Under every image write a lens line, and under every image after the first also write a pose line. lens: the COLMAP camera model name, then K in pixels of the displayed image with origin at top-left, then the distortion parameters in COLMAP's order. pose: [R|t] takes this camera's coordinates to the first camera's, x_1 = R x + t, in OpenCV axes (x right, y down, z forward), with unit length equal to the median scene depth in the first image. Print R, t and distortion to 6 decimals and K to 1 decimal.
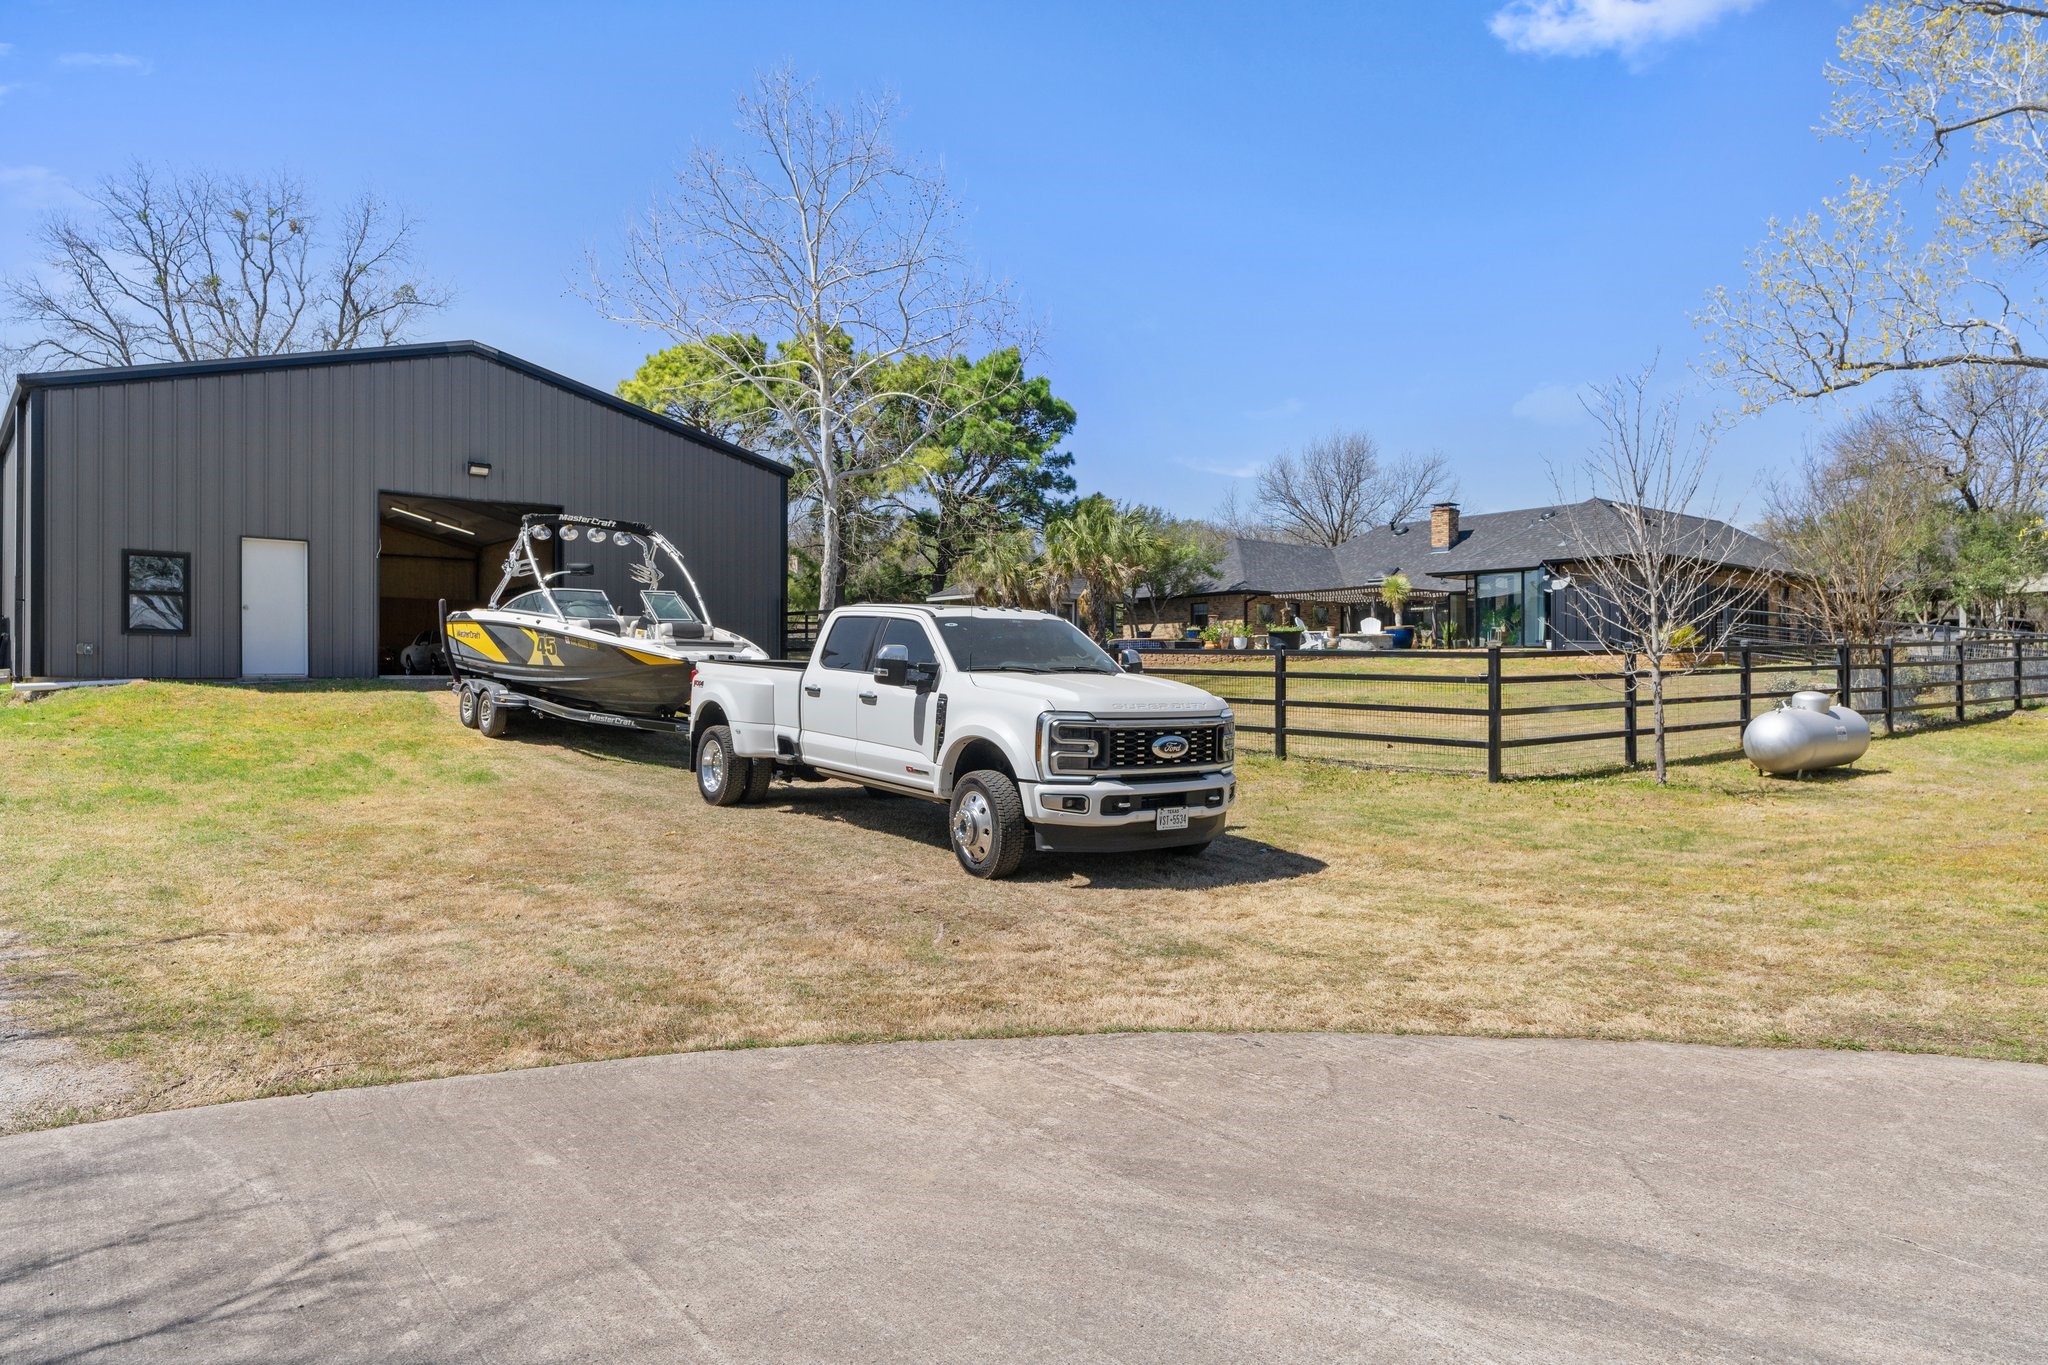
lens RADIAL K [[1305.6, 0, 1024.0], [0, 1305.6, 682.5], [0, 0, 1]] dist [0.003627, 0.001596]
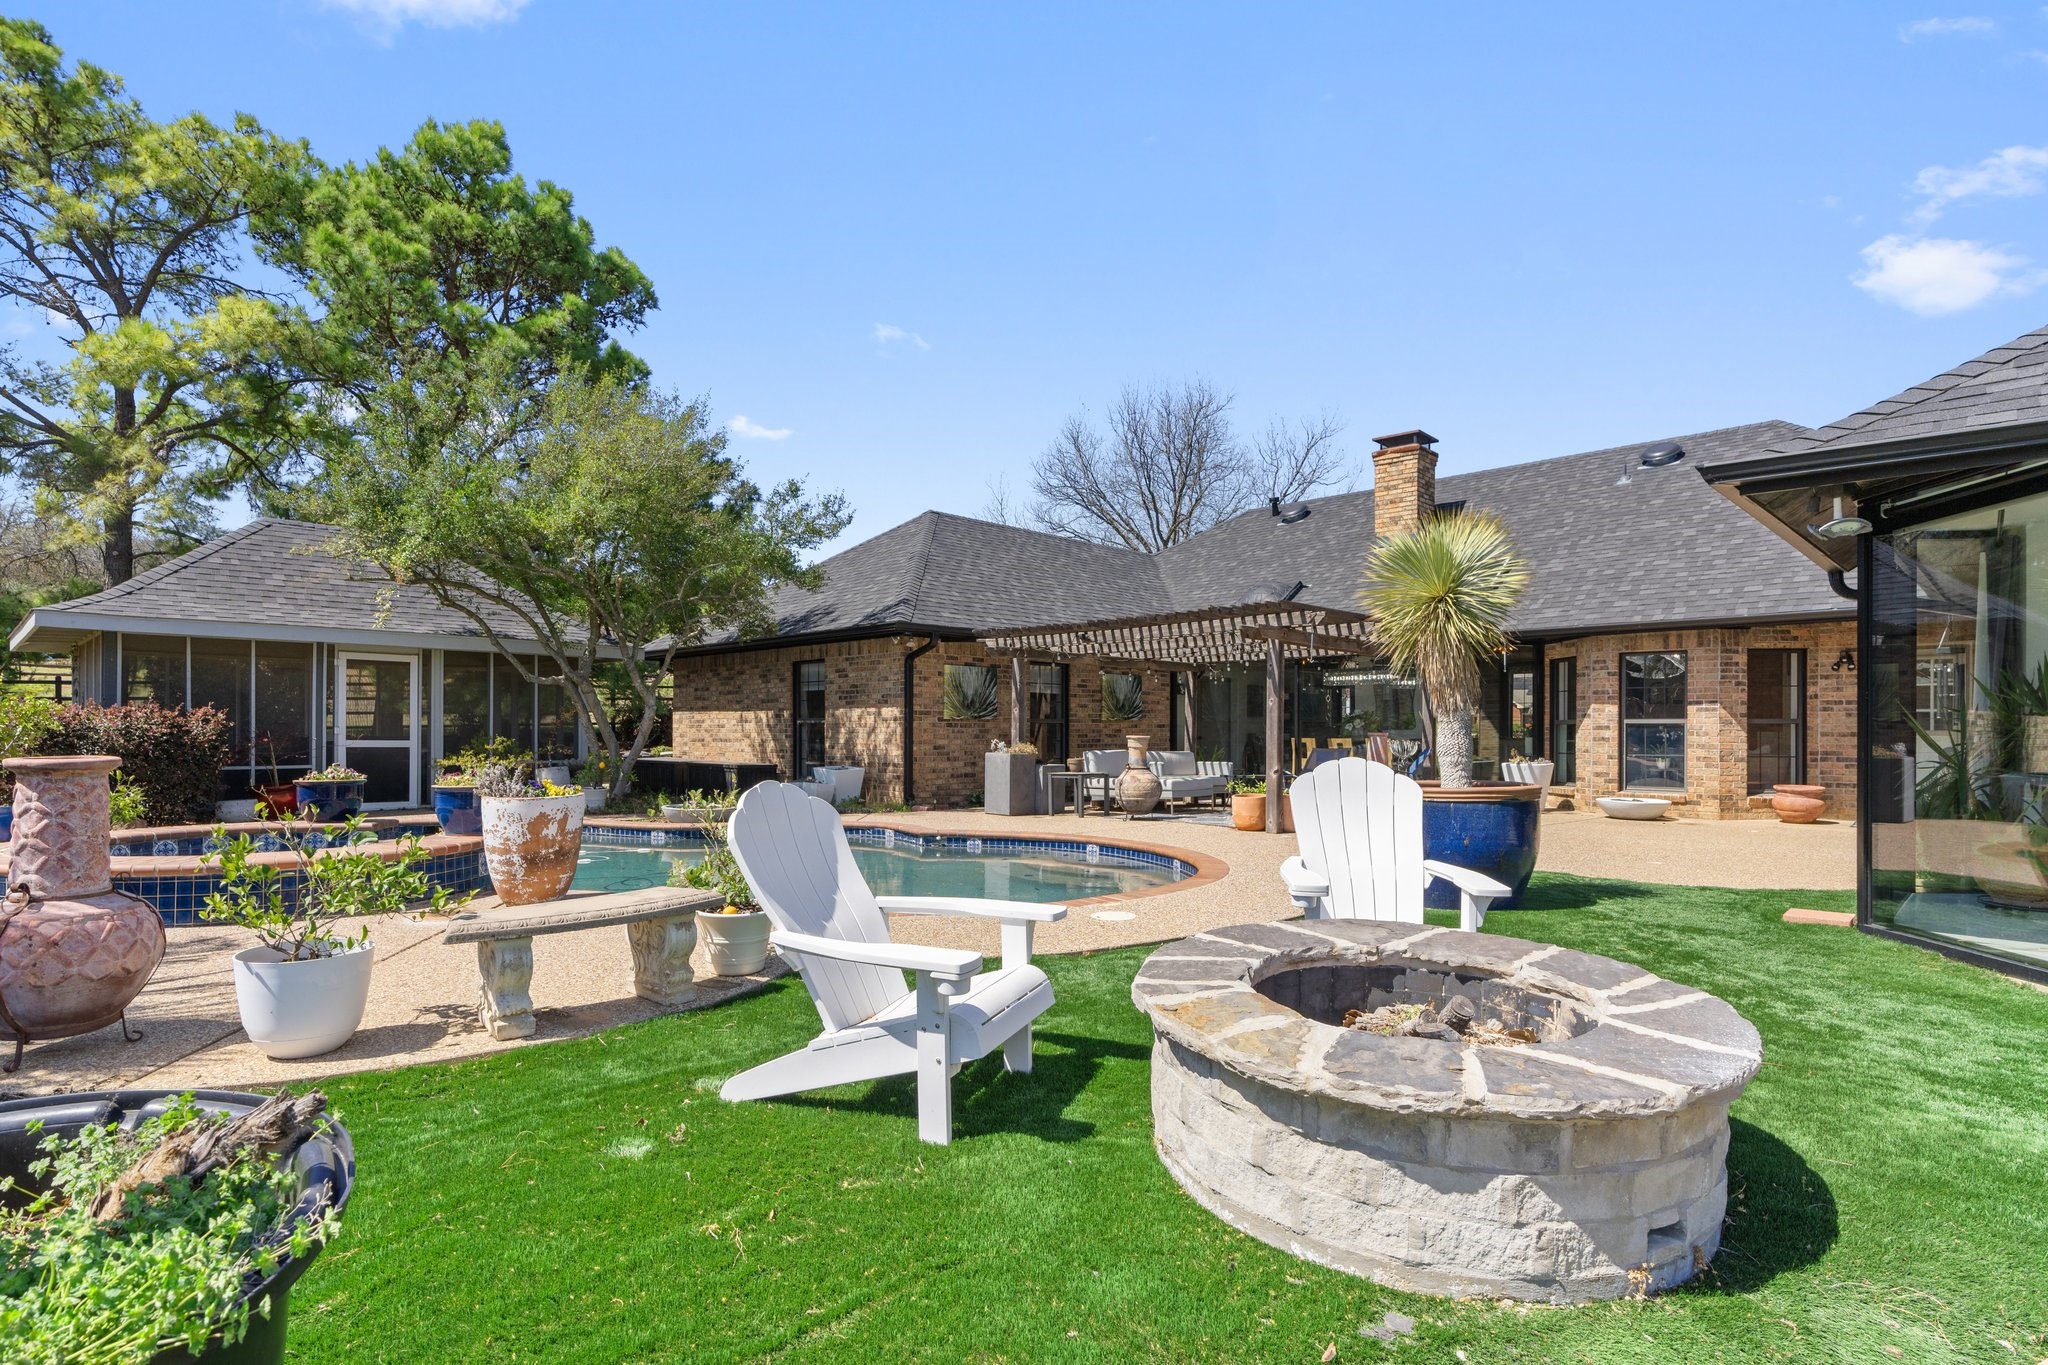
lens RADIAL K [[1035.5, 0, 1021.1], [0, 1035.5, 722.9], [0, 0, 1]] dist [-0.000972, -0.000347]
pose [[0.995879, 0.002727, 0.090656, 0.174973], [-0.002472, 0.999993, -0.002924, -0.043214], [-0.090664, 0.002688, 0.995878, 0.714561]]
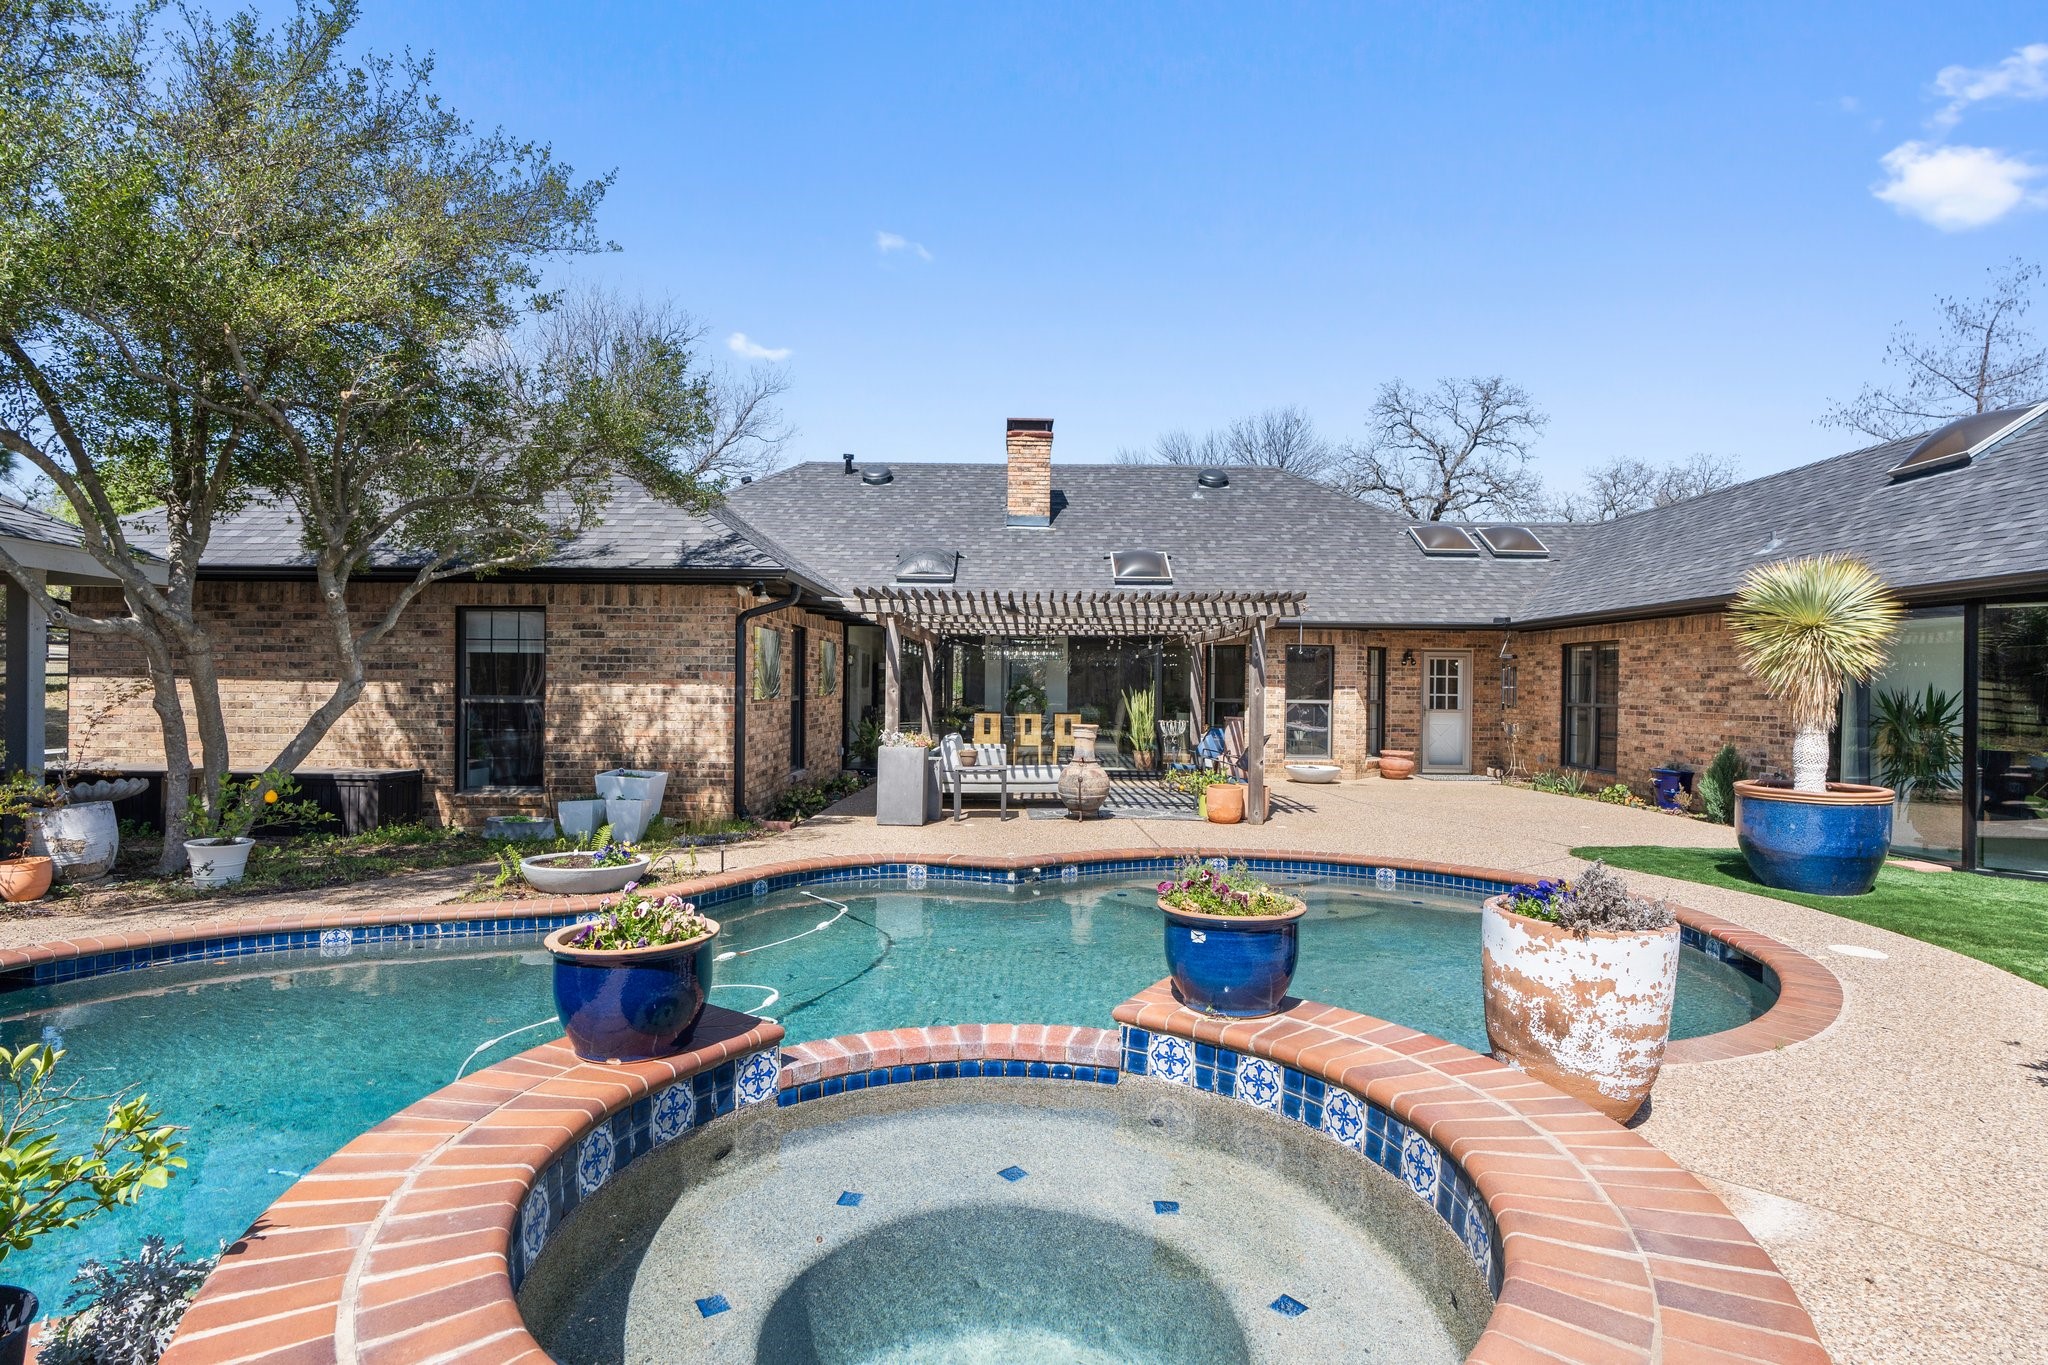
lens RADIAL K [[1035.5, 0, 1021.1], [0, 1035.5, 722.9], [0, 0, 1]] dist [-0.000972, -0.000347]
pose [[0.642835, -0.018148, 0.765790, 0.047401], [-0.011797, 0.999366, 0.033586, -0.048150], [-0.765914, -0.030624, 0.642214, 0.823571]]
